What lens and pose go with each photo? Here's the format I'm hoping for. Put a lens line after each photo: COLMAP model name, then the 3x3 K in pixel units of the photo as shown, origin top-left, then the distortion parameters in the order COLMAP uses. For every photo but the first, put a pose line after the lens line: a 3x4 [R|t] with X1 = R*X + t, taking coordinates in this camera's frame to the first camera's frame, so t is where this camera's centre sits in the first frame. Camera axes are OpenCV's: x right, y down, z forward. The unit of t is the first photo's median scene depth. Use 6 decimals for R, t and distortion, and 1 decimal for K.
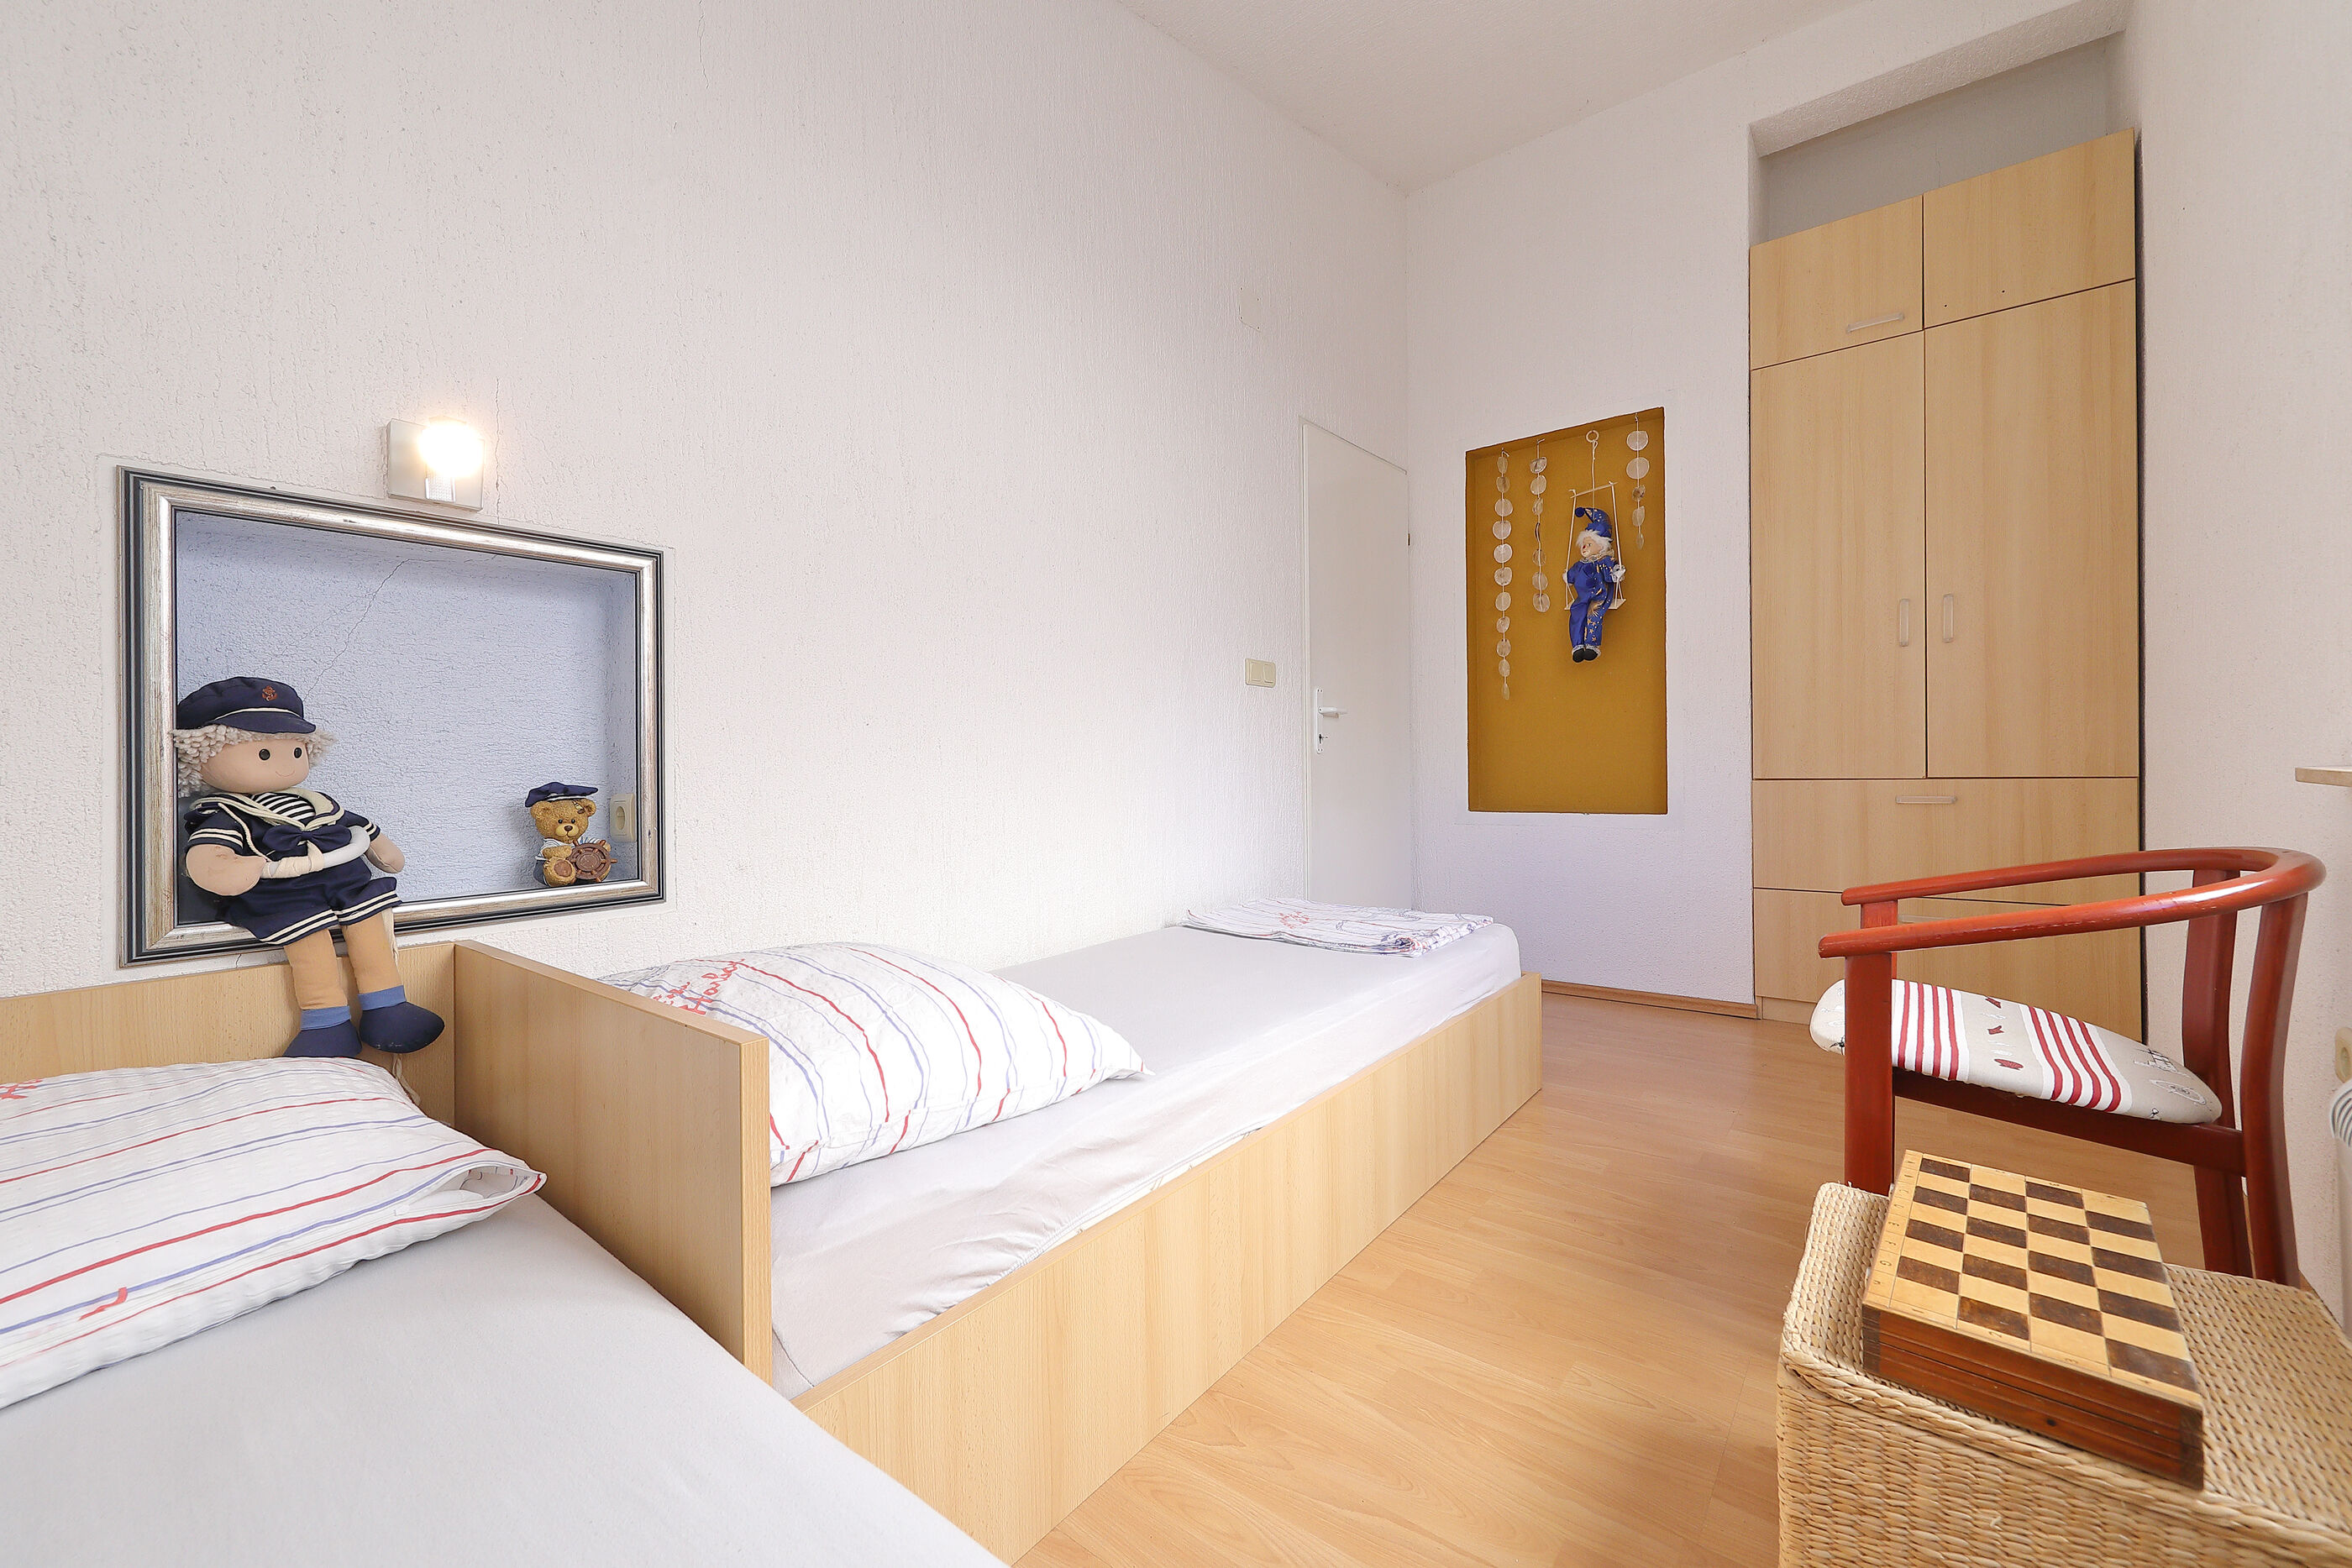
lens RADIAL K [[939.7, 0, 1189.8], [0, 939.7, 752.5], [0, 0, 1]] dist [0.000204, -0.000702]
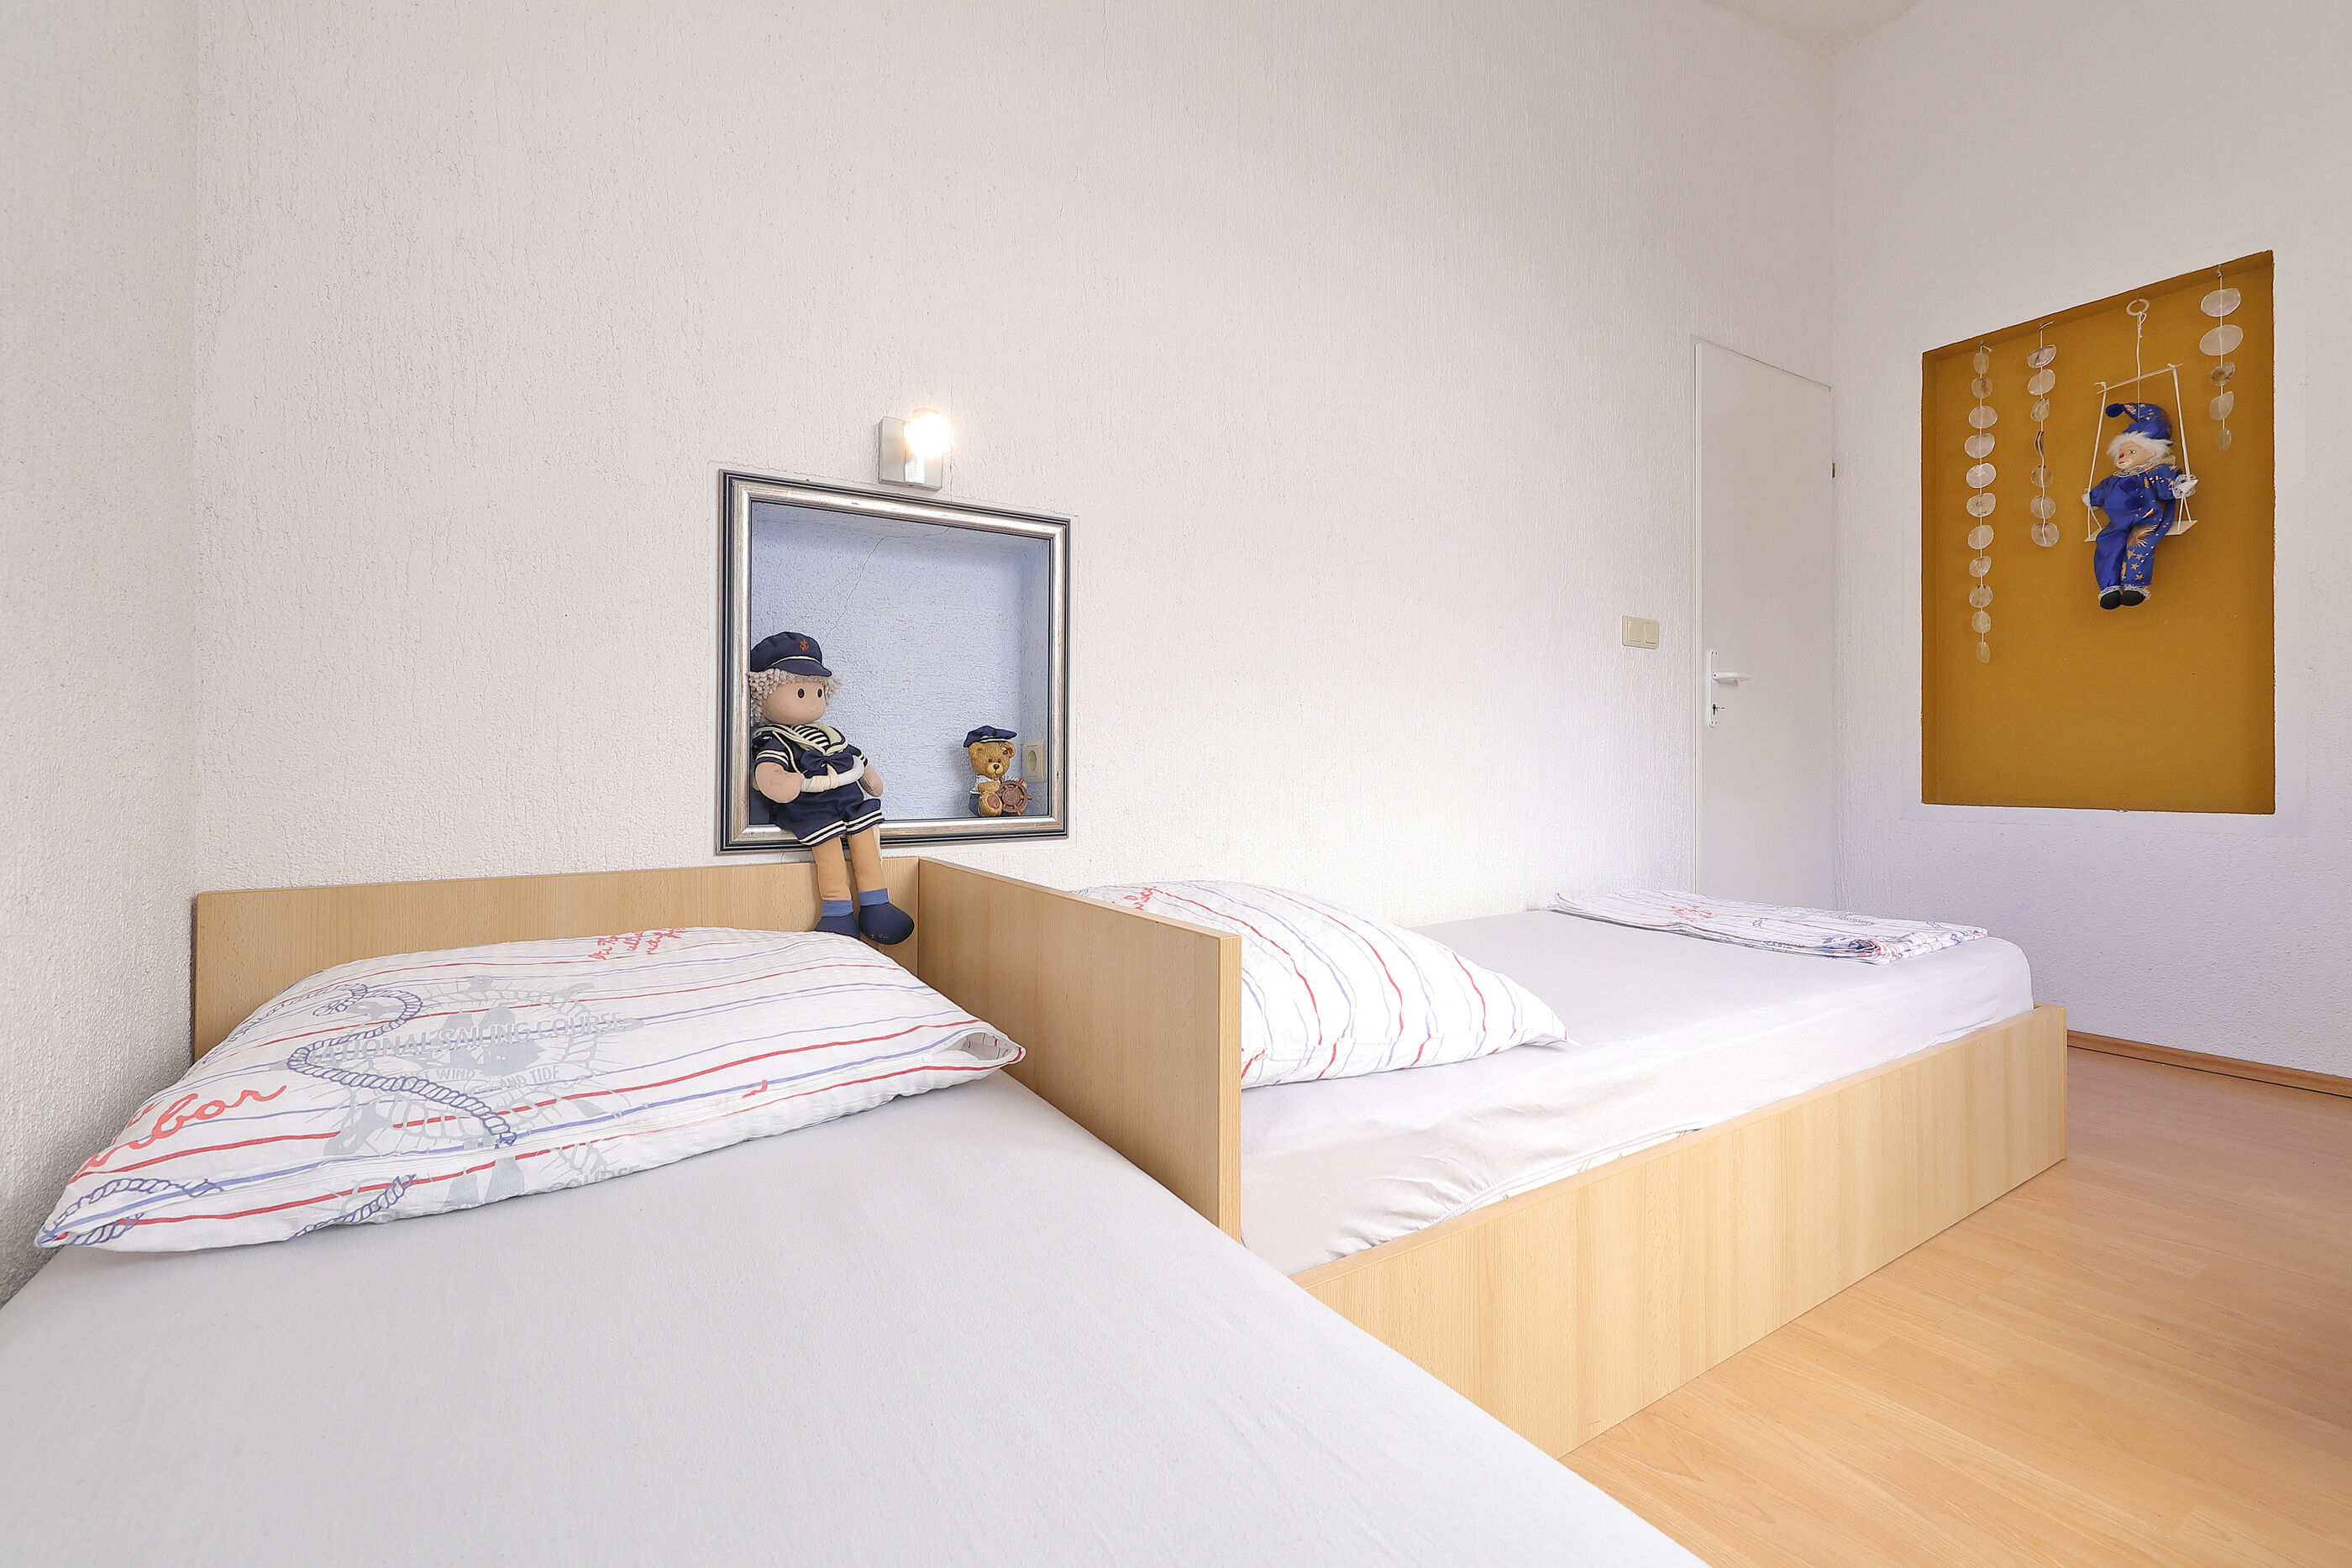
lens RADIAL K [[961.6, 0, 1105.6], [0, 961.6, 741.0], [0, 0, 1]] dist [0.000070, -0.000625]
pose [[0.929186, 0.012026, -0.369418, -0.120450], [-0.013966, 0.999899, -0.002578, 0.055776], [0.369349, 0.007555, 0.929260, -0.032748]]
